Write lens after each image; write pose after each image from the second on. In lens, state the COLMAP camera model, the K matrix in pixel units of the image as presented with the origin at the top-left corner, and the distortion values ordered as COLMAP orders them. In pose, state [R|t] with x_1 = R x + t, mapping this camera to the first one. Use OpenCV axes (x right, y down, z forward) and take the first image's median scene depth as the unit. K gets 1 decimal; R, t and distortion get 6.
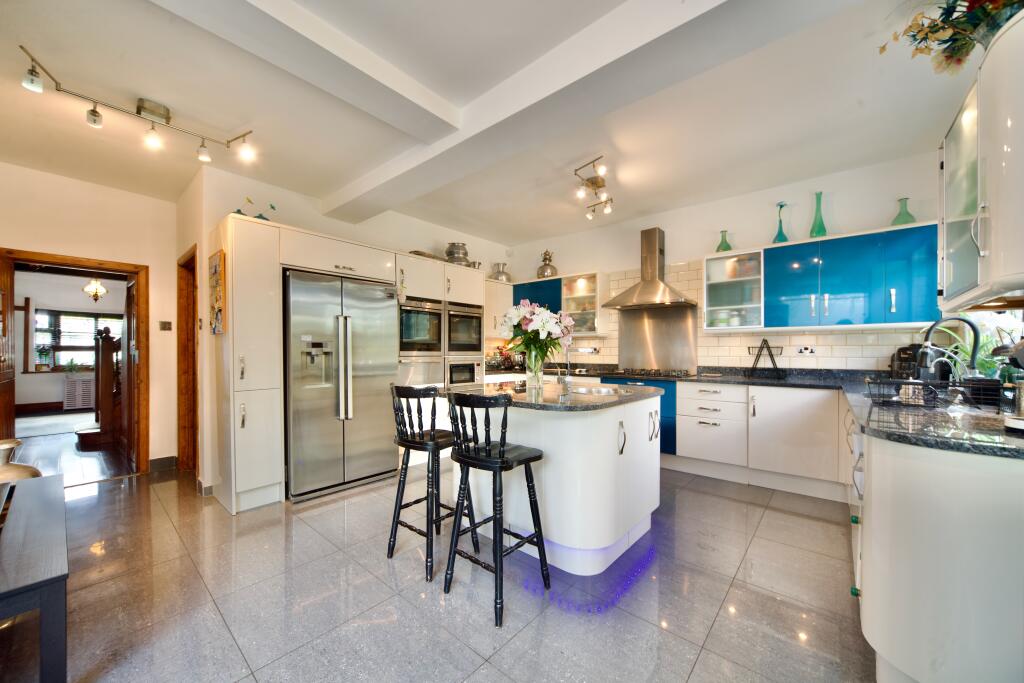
lens RADIAL K [[382.0, 0, 509.6], [0, 382.0, 351.5], [0, 0, 1]] dist [0.003776, 0.000629]
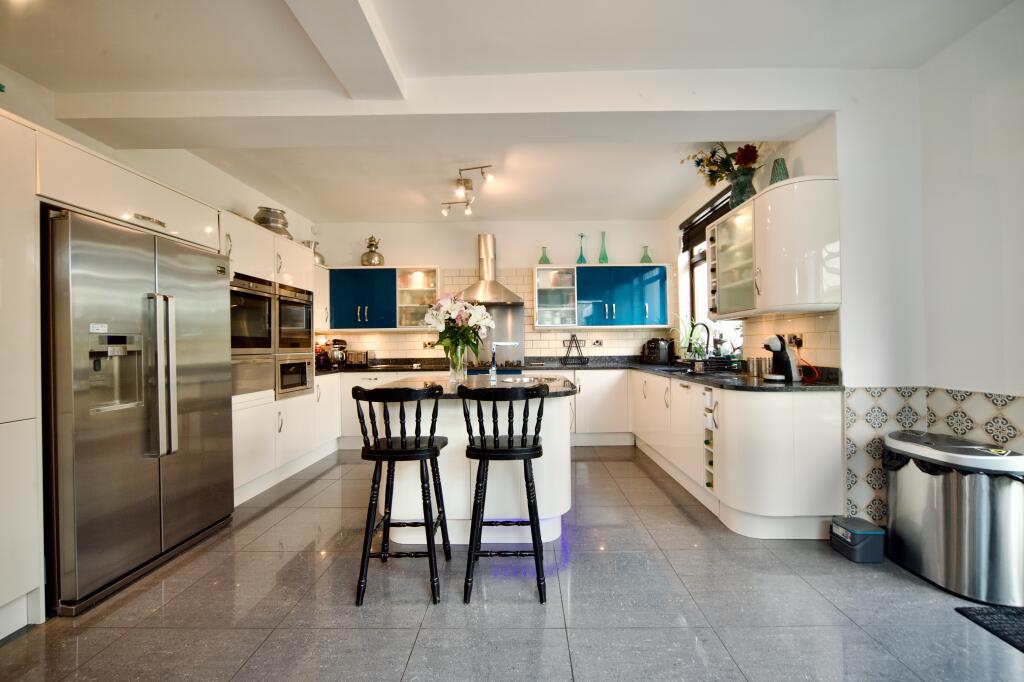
lens RADIAL K [[382.0, 0, 539.3], [0, 382.0, 340.0], [0, 0, 1]] dist [0.003776, 0.000629]
pose [[0.766441, -0.002755, 0.642309, -0.275648], [0.012381, 0.999868, -0.010485, -0.001358], [-0.642196, 0.015988, 0.766374, 0.068542]]
